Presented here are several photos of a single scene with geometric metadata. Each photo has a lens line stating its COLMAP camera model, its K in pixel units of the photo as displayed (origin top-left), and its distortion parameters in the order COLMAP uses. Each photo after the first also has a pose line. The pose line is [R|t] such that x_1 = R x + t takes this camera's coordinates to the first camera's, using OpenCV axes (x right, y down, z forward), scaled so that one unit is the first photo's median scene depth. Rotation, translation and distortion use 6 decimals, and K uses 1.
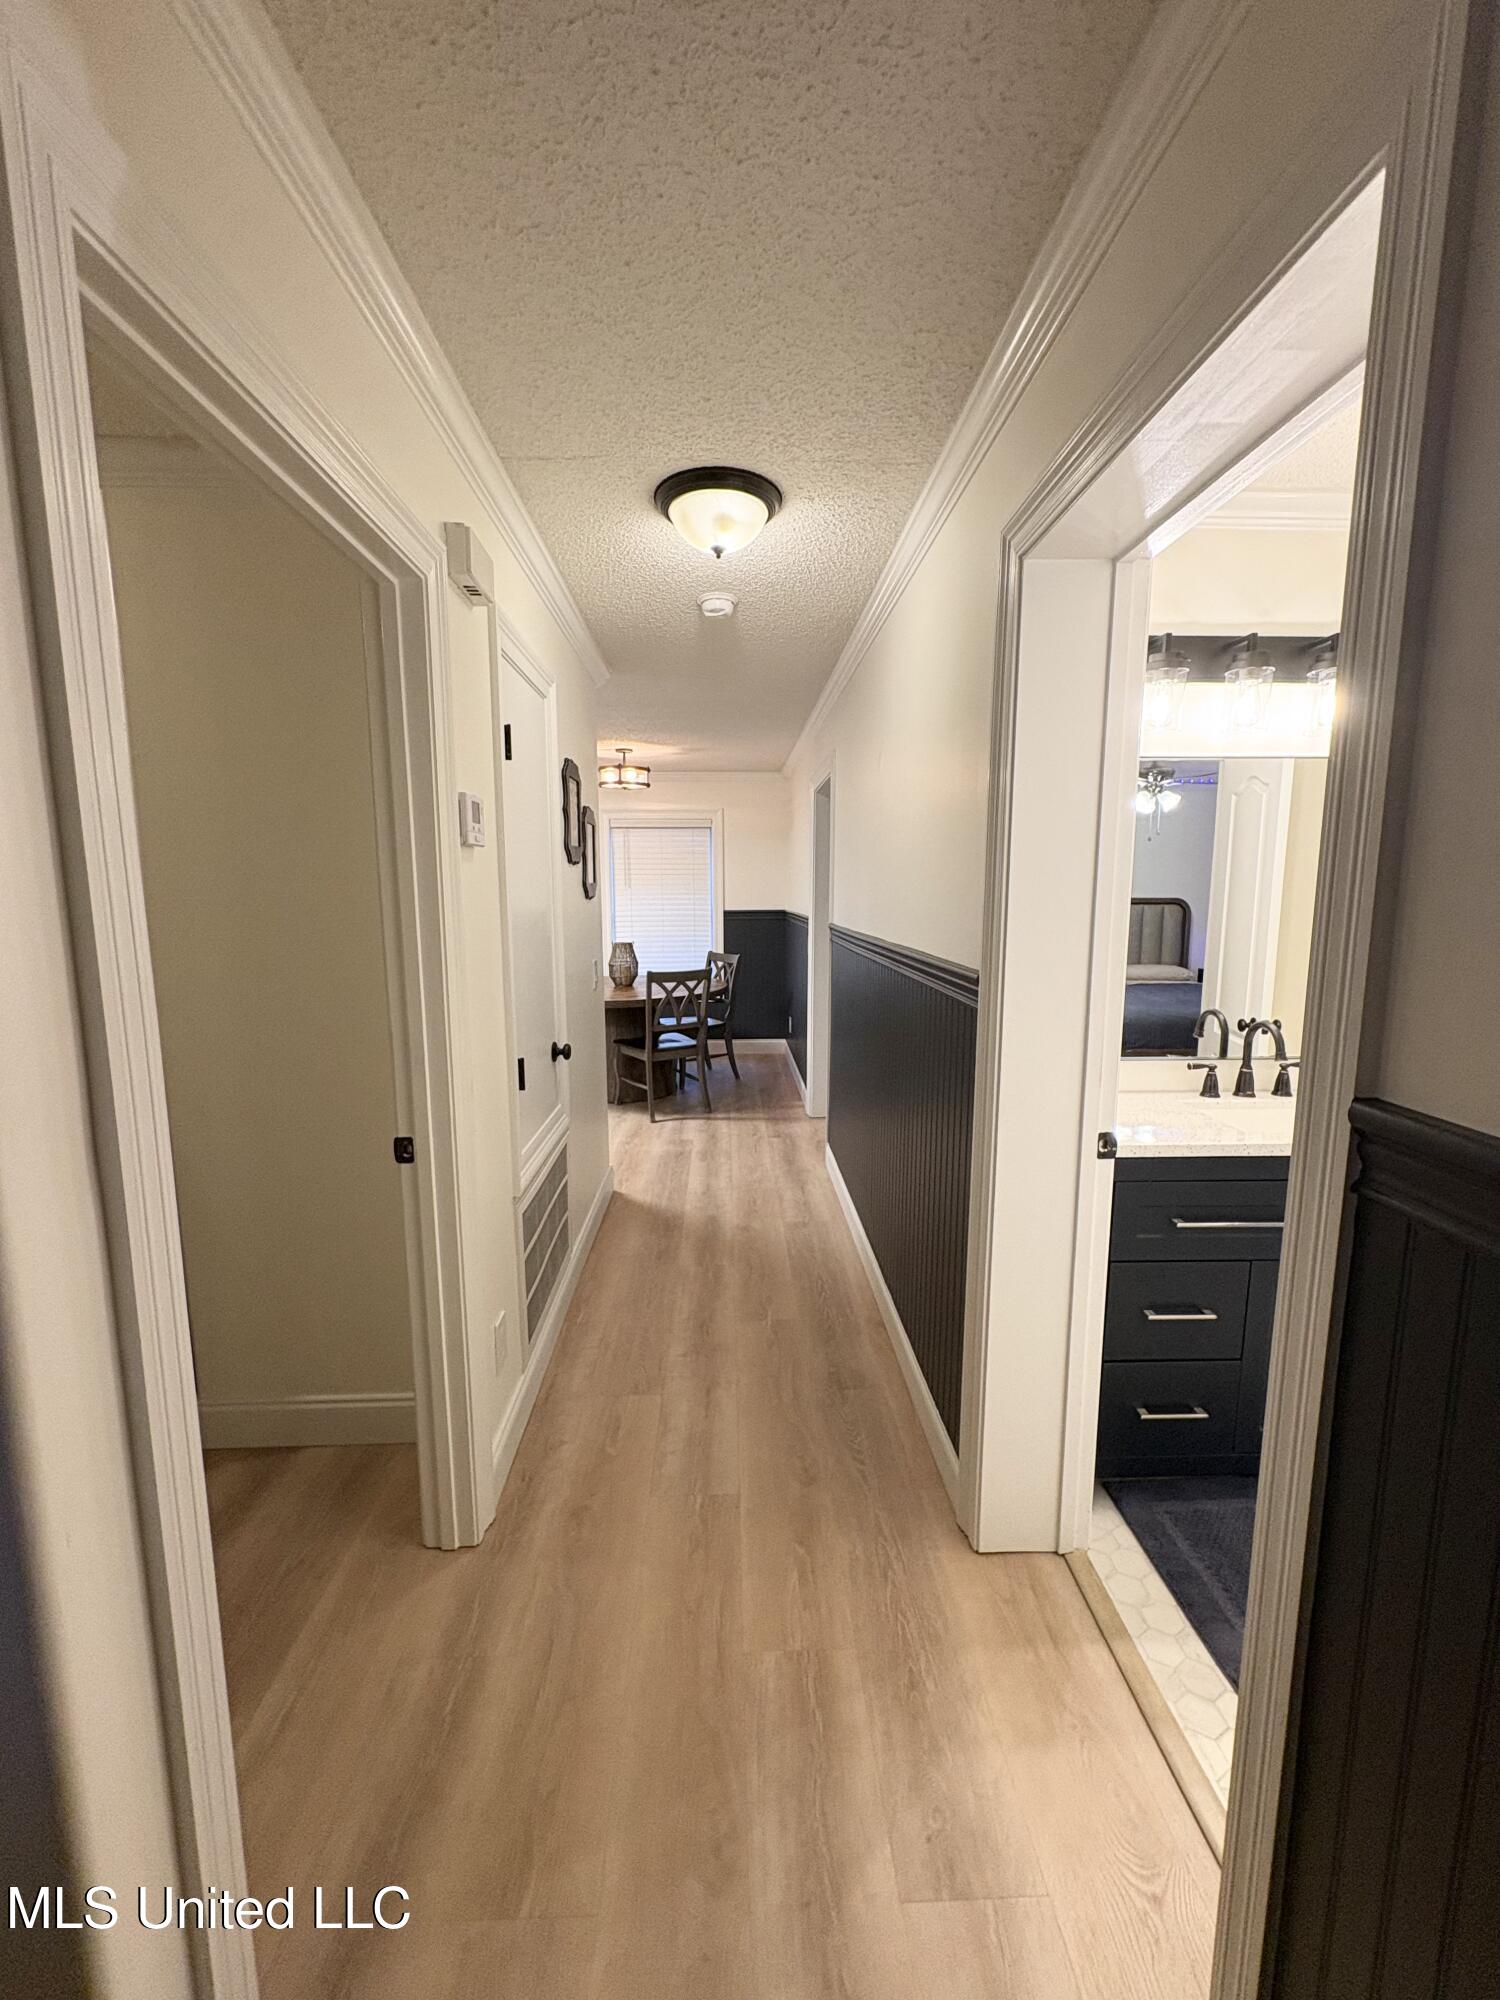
lens RADIAL K [[790.5, 0, 741.5], [0, 790.5, 996.5], [0, 0, 1]] dist [0.000594, -0.000113]
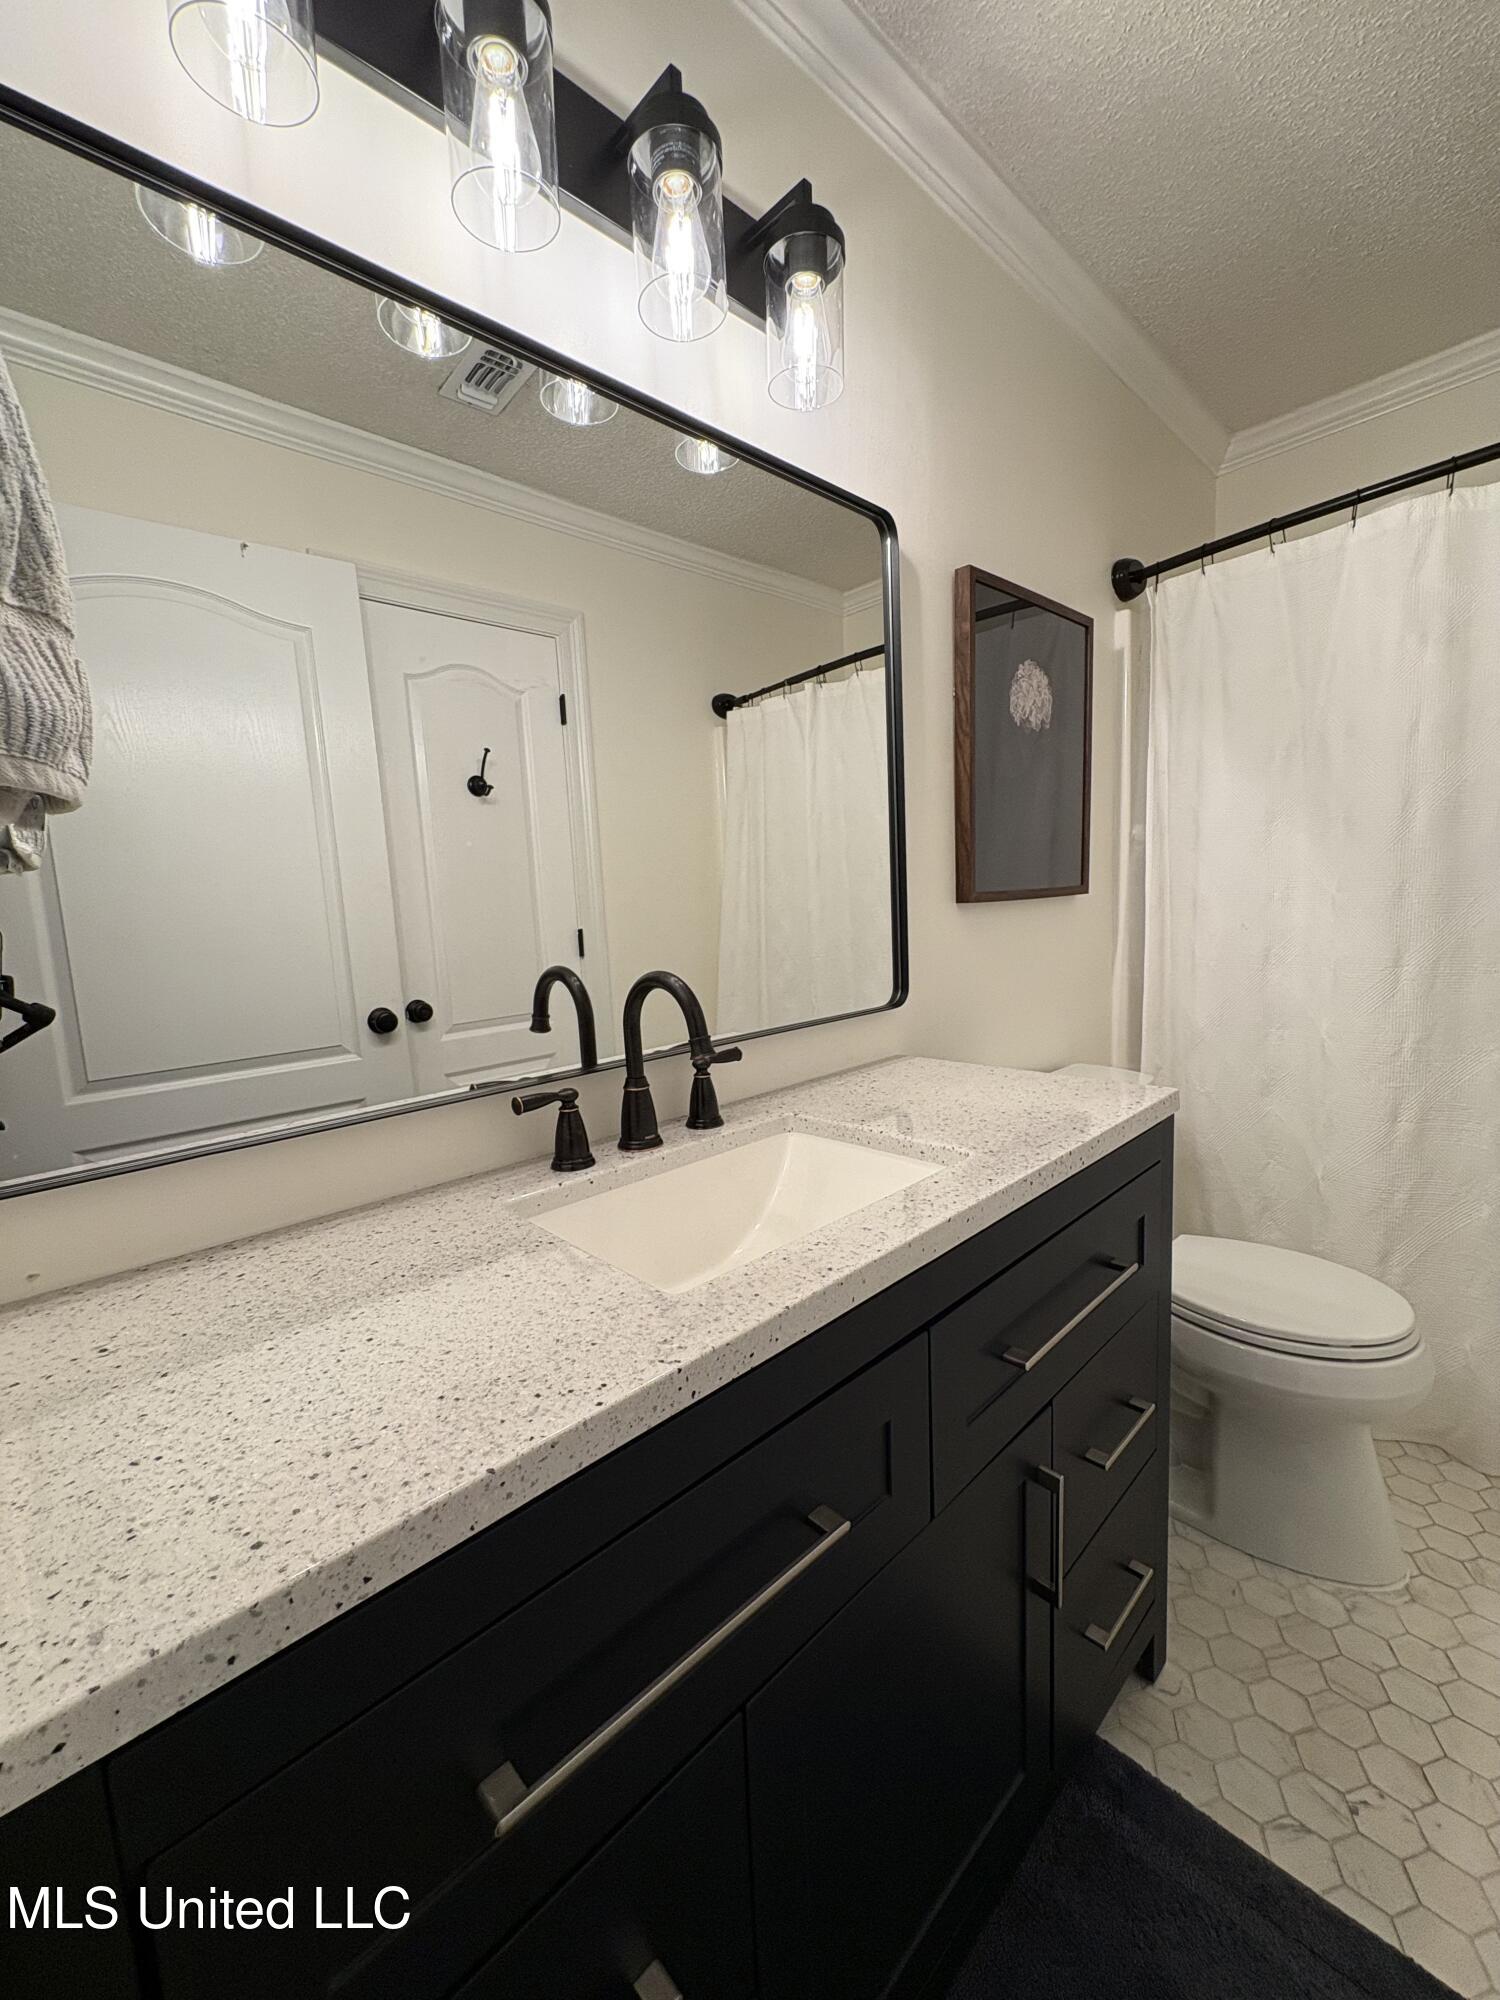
lens RADIAL K [[790.5, 0, 740.8], [0, 790.5, 993.6], [0, 0, 1]] dist [0.000594, -0.000113]
pose [[0.739788, -0.120968, 0.661876, 0.395065], [0.136107, 0.990274, 0.028859, 0.036110], [-0.658930, 0.068736, 0.749057, 0.626542]]
